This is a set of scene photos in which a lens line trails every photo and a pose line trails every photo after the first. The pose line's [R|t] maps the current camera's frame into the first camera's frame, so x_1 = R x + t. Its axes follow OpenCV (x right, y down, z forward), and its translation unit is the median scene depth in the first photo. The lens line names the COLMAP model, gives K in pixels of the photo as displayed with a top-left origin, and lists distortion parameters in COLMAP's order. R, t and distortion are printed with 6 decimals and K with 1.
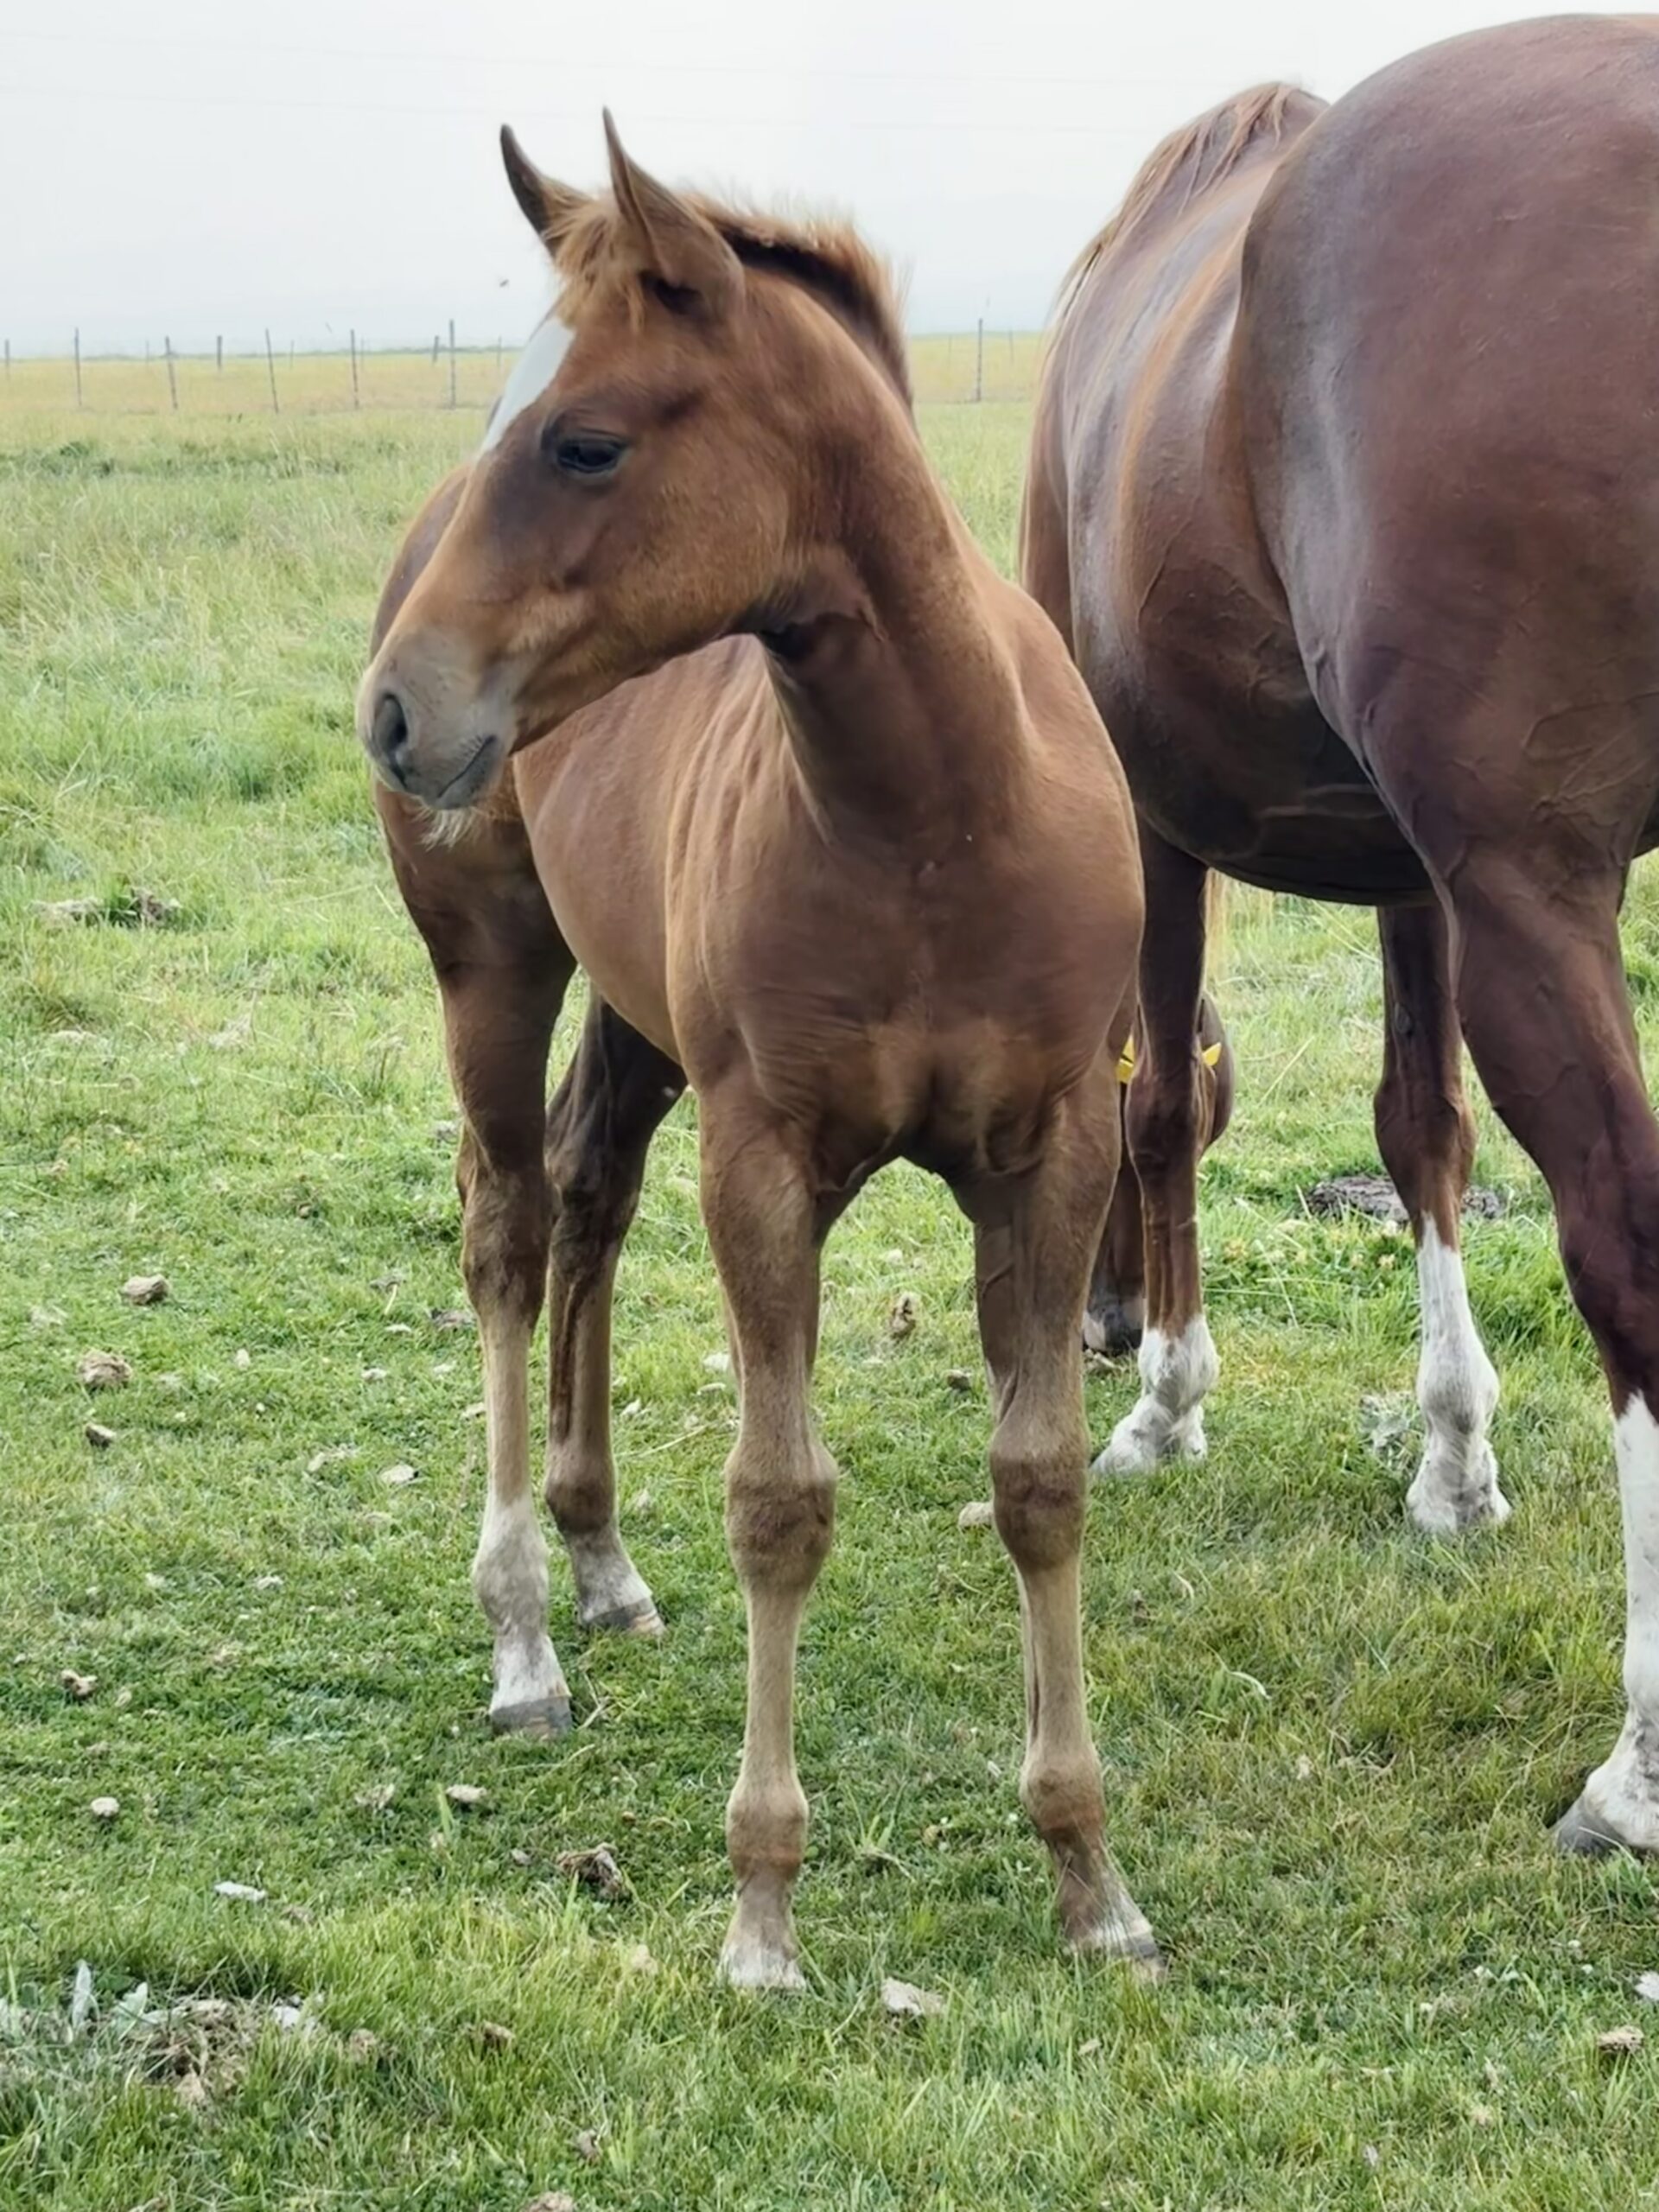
lens RADIAL K [[4547.3, 0, 829.5], [0, 4547.3, 1106.0], [0, 0, 1]] dist [-0.025070, -0.017764]
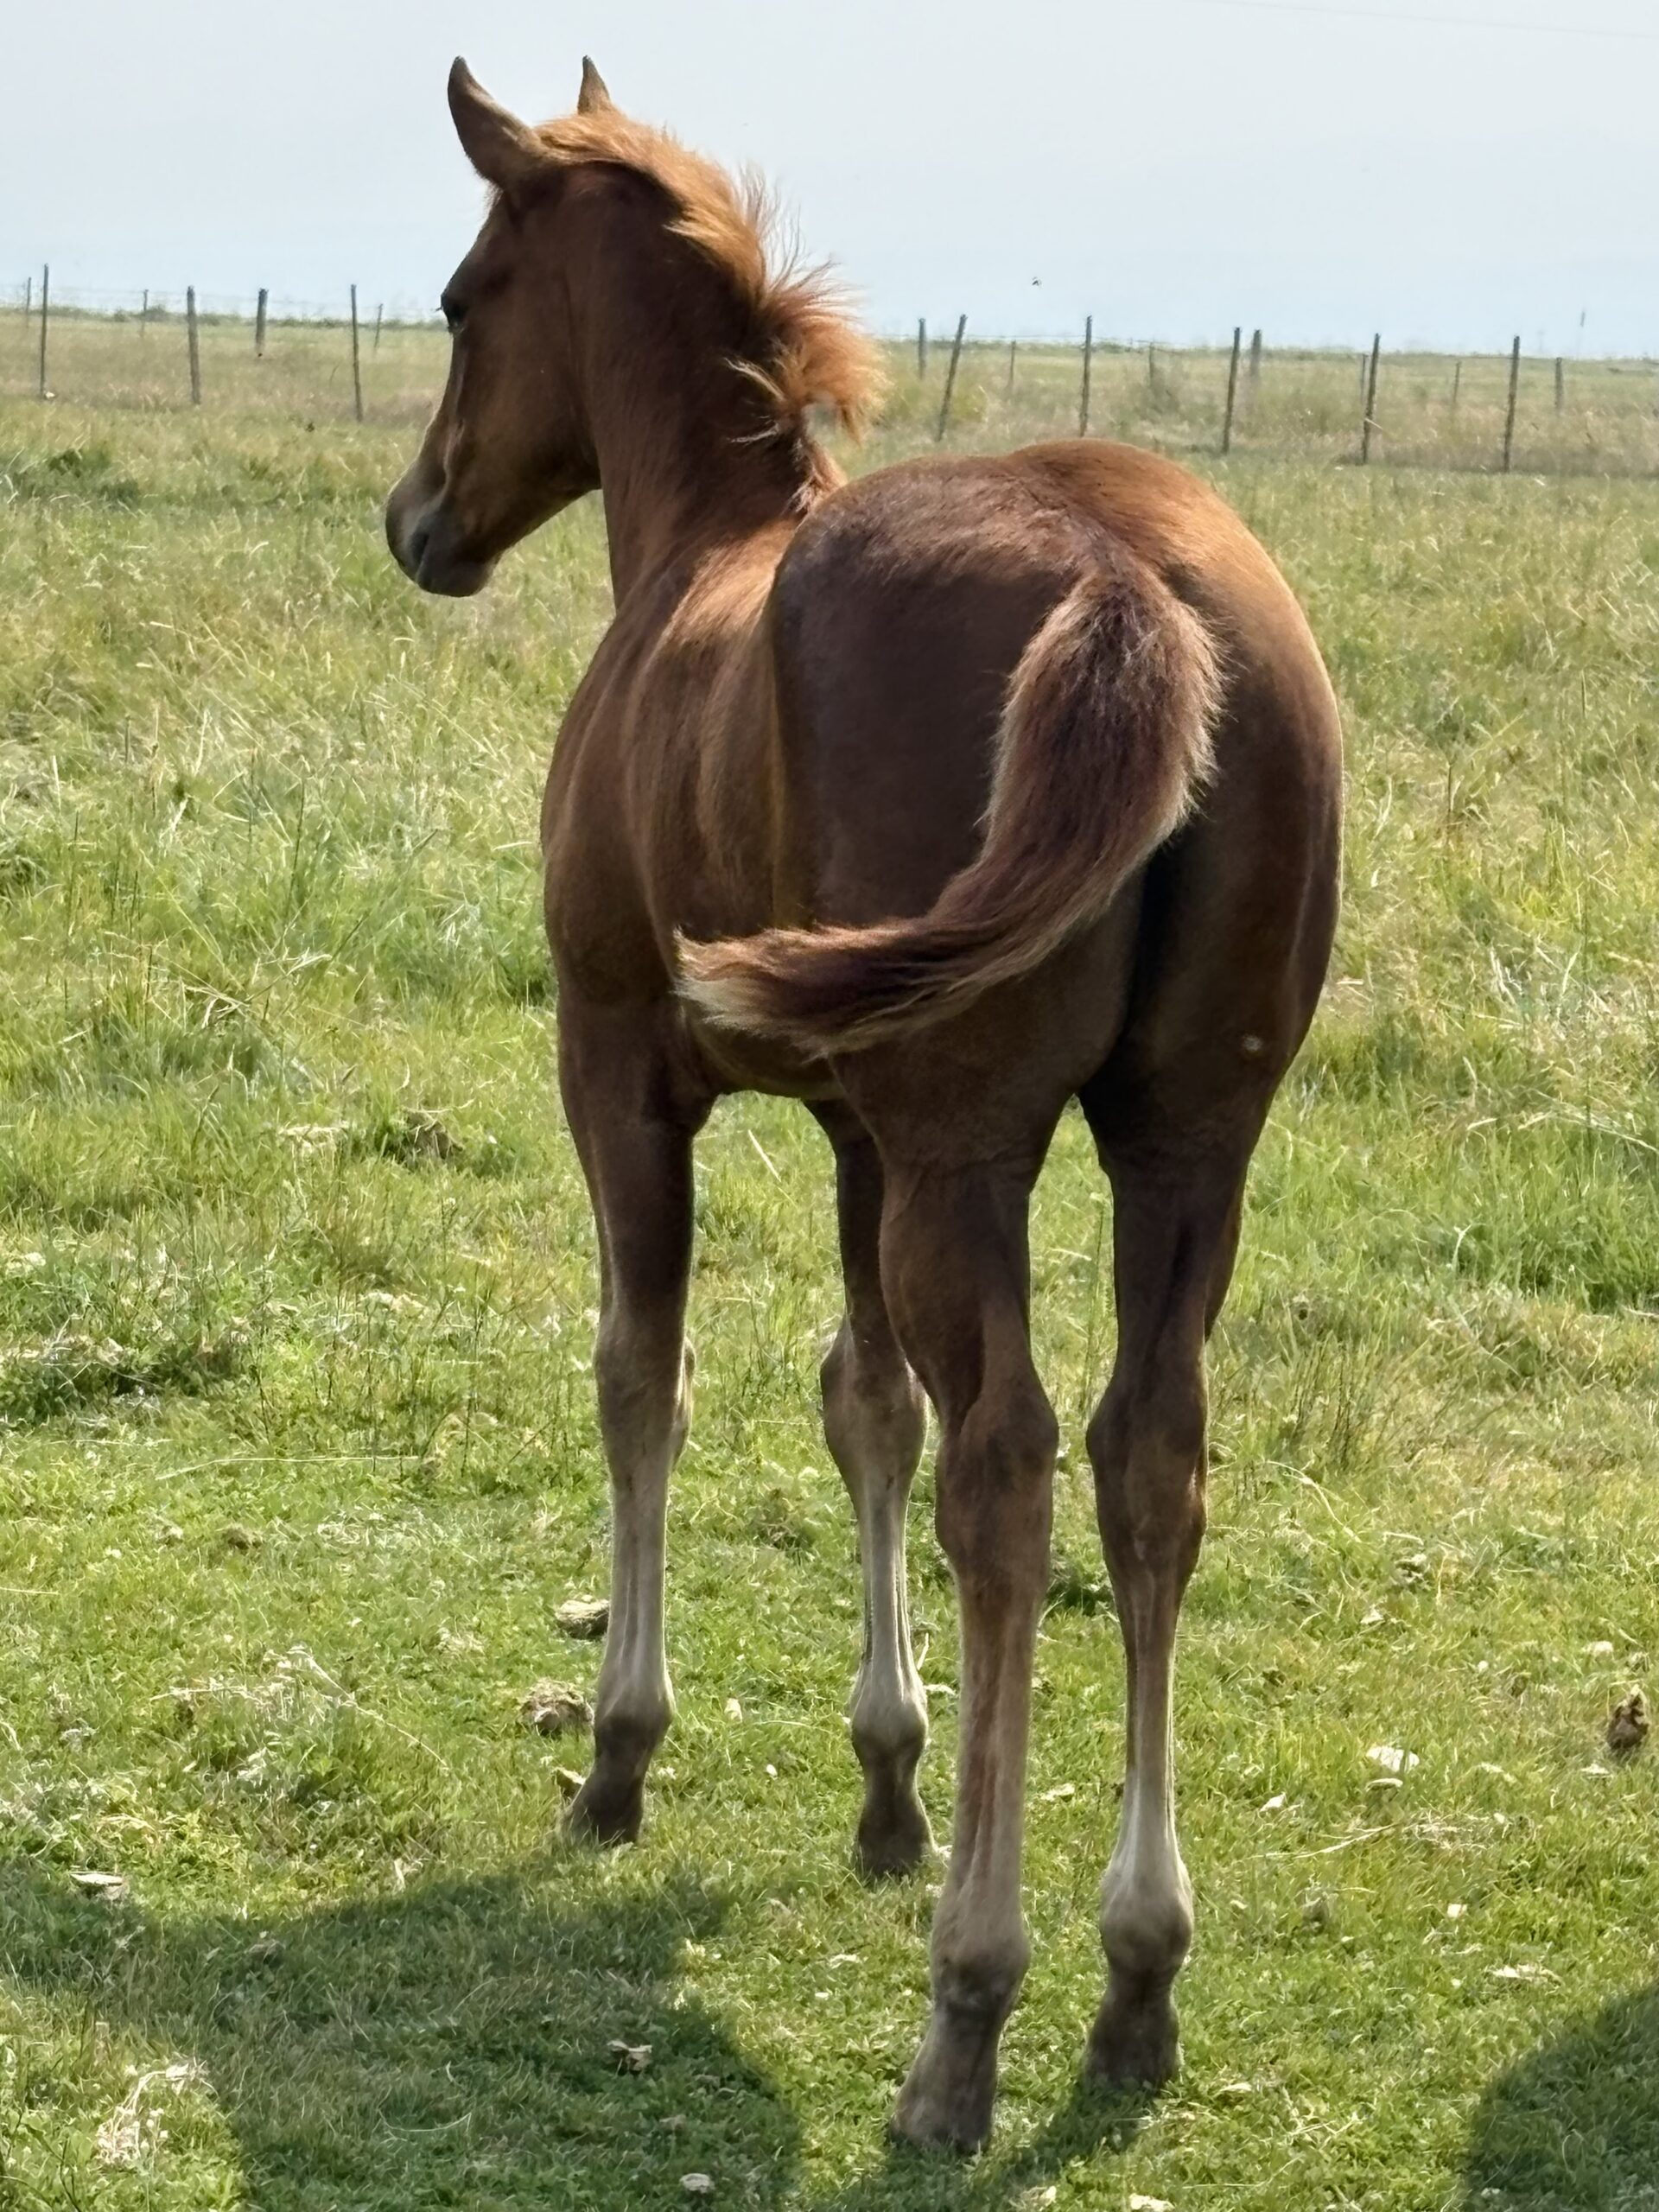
lens RADIAL K [[8431.8, 0, 829.5], [0, 8431.8, 1106.0], [0, 0, 1]] dist [-0.138059, 3.664604]
pose [[0.998294, 0.051013, -0.028420, -0.076069], [-0.053009, 0.995804, -0.074598, 0.055529], [0.024495, 0.075978, 0.996809, -0.324806]]
